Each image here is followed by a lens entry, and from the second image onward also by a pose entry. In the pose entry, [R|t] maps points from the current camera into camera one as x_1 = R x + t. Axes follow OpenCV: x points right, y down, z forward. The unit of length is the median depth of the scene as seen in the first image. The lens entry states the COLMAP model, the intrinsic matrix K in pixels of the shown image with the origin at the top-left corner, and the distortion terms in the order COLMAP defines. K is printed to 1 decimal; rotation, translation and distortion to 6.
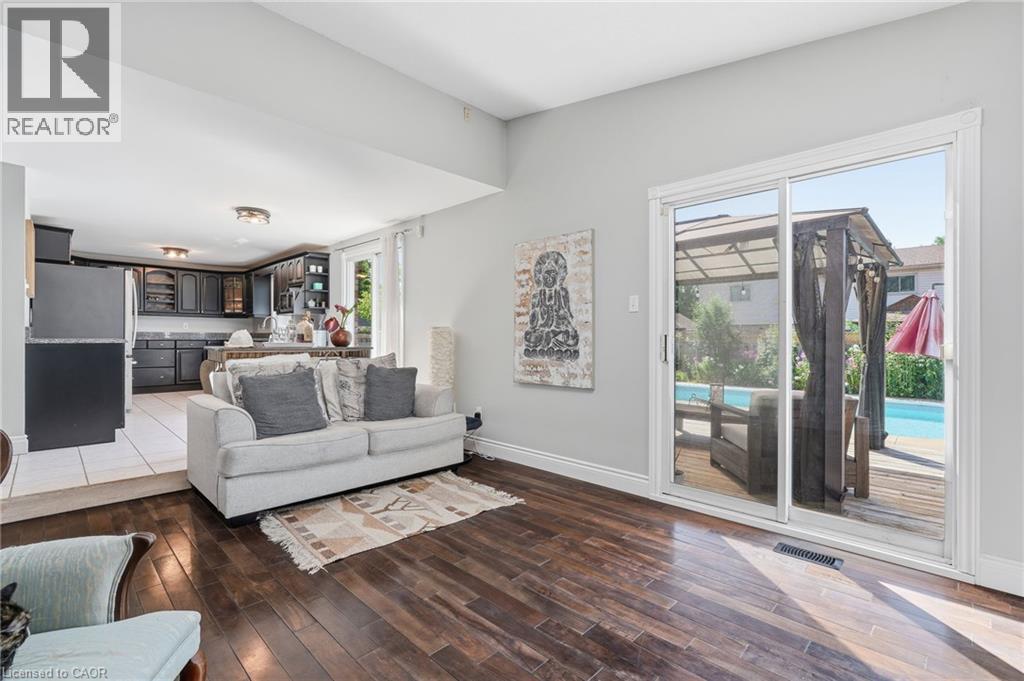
lens RADIAL K [[458.4, 0, 507.9], [0, 458.4, 340.2], [0, 0, 1]] dist [-0.001863, -0.000081]
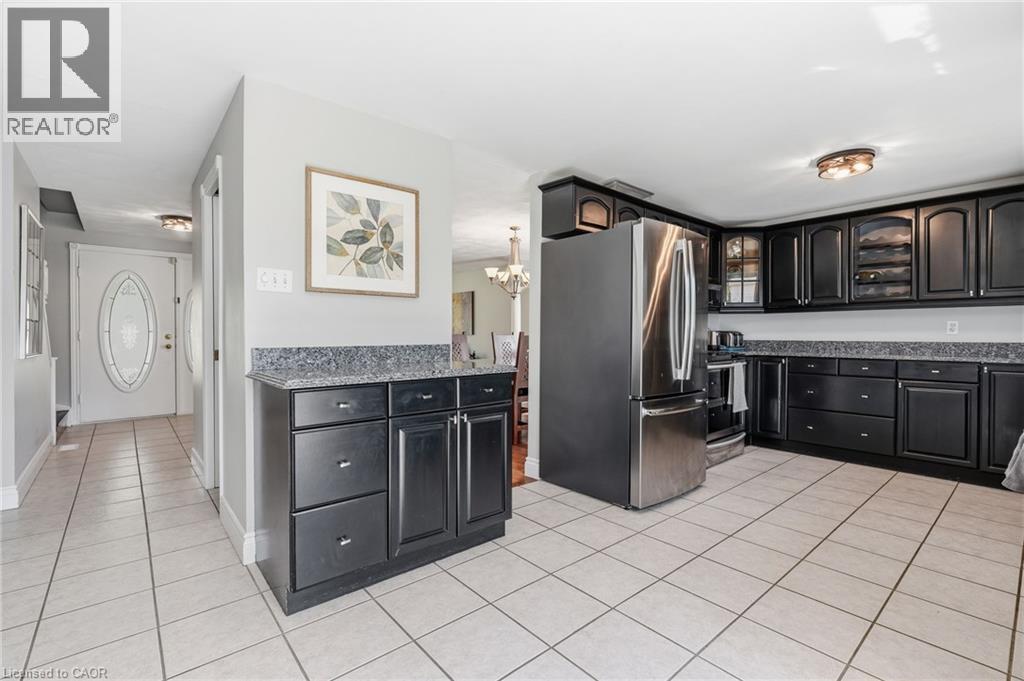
lens RADIAL K [[458.4, 0, 507.9], [0, 458.4, 340.2], [0, 0, 1]] dist [-0.001863, -0.000081]
pose [[-0.084097, 0.005952, -0.996440, -0.248218], [-0.001245, 0.999981, 0.006079, -0.024144], [0.996457, 0.001752, -0.084088, 0.689171]]
